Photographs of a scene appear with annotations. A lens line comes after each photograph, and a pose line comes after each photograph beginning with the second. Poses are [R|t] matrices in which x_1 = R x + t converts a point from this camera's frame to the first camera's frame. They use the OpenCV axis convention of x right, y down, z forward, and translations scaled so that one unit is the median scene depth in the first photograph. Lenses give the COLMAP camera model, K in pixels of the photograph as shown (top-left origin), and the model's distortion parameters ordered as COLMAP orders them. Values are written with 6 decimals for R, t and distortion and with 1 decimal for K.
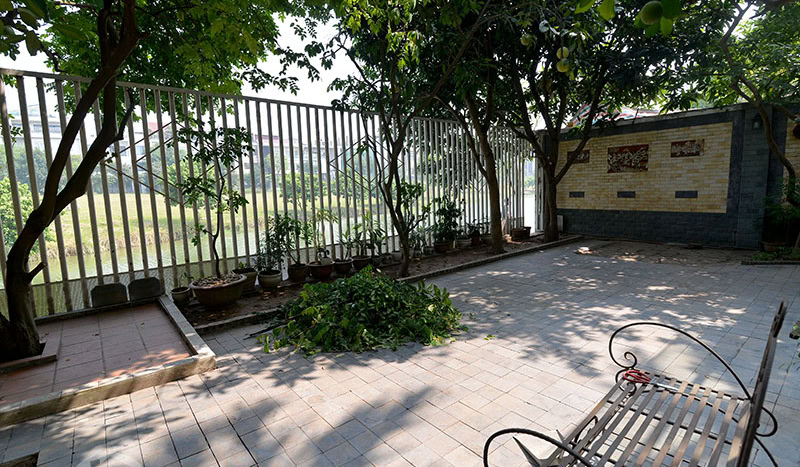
lens RADIAL K [[395.9, 0, 395.6], [0, 395.9, 227.6], [0, 0, 1]] dist [-0.004892, -0.000024]
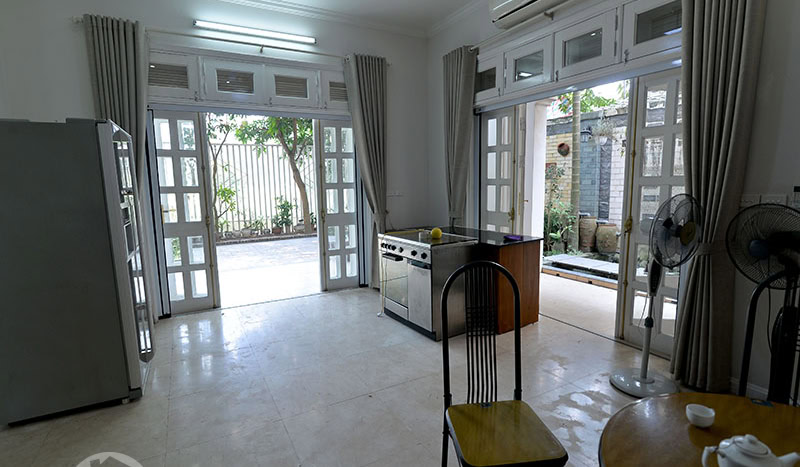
lens RADIAL K [[395.9, 0, 404.3], [0, 395.9, 231.2], [0, 0, 1]] dist [-0.004892, -0.000024]
pose [[0.982110, 0.051063, -0.181252, 1.692717], [-0.045547, 0.998367, 0.034468, -0.037467], [0.182716, -0.025596, 0.982832, -0.770270]]
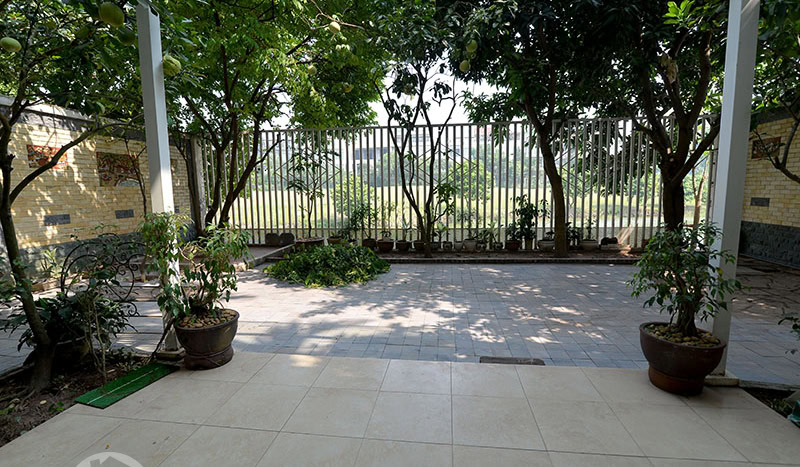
lens RADIAL K [[367.9, 0, 396.4], [0, 367.9, 238.1], [0, 0, 1]] dist [-0.002726, -0.000357]
pose [[0.671658, 0.123642, -0.730471, 1.208122], [-0.086664, 0.992319, 0.088277, -0.052349], [0.735775, 0.004014, 0.677214, 0.224086]]
